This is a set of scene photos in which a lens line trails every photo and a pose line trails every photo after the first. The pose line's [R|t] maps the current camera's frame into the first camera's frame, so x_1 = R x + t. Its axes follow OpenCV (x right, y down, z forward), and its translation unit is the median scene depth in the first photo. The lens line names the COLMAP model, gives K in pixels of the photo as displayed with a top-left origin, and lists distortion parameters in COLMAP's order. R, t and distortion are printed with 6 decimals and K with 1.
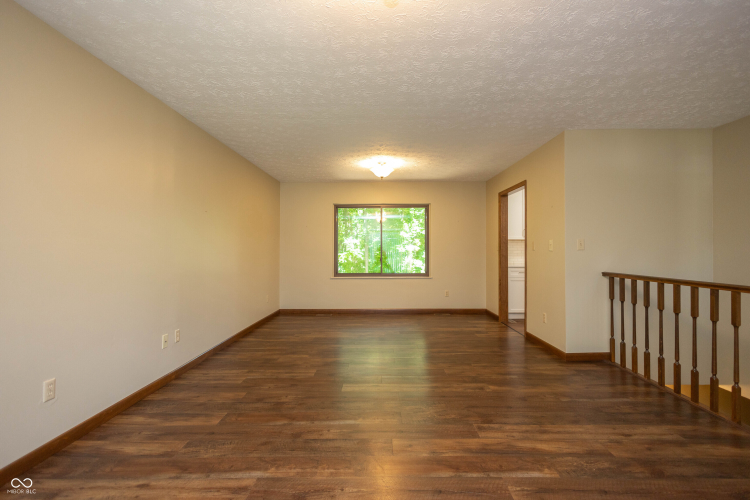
lens RADIAL K [[343.4, 0, 378.7], [0, 343.4, 250.8], [0, 0, 1]] dist [0.013276, -0.003219]
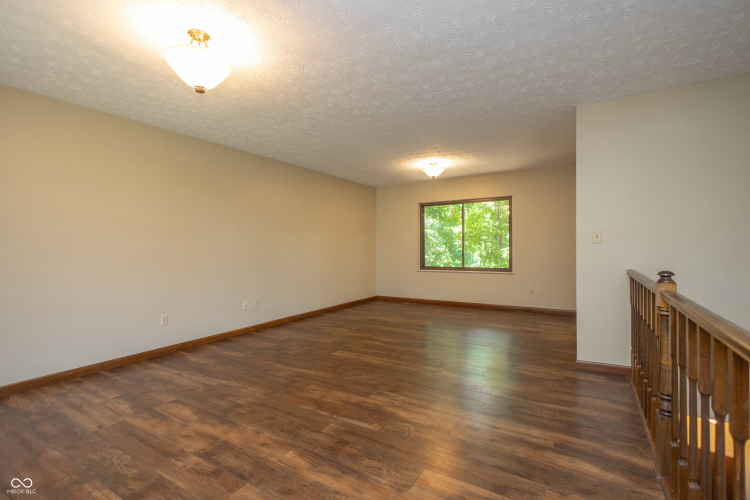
lens RADIAL K [[343.4, 0, 379.6], [0, 343.4, 252.8], [0, 0, 1]] dist [0.013276, -0.003219]
pose [[0.860812, 0.002915, -0.508915, 0.564384], [0.006990, 0.999822, 0.017549, 0.002501], [0.508875, -0.018664, 0.860638, -0.013985]]
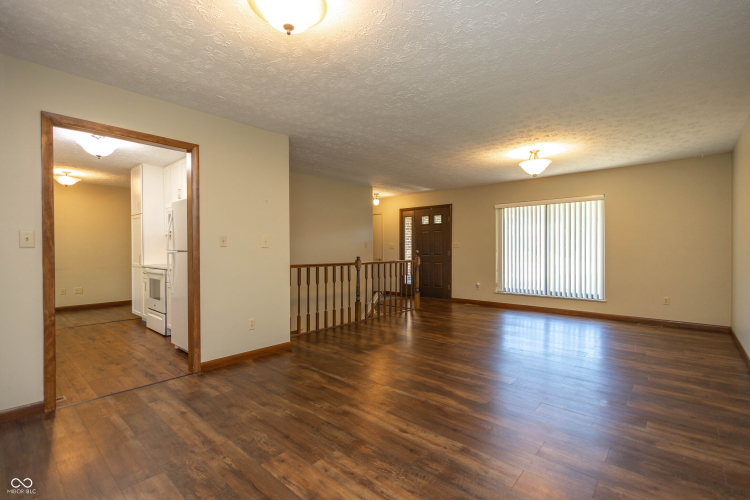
lens RADIAL K [[343.4, 0, 371.1], [0, 343.4, 246.0], [0, 0, 1]] dist [0.013276, -0.003219]
pose [[-0.741686, 0.003780, 0.670736, -0.389746], [0.003880, 0.999992, -0.001345, -0.005413], [-0.670736, 0.001605, -0.741695, 1.664795]]
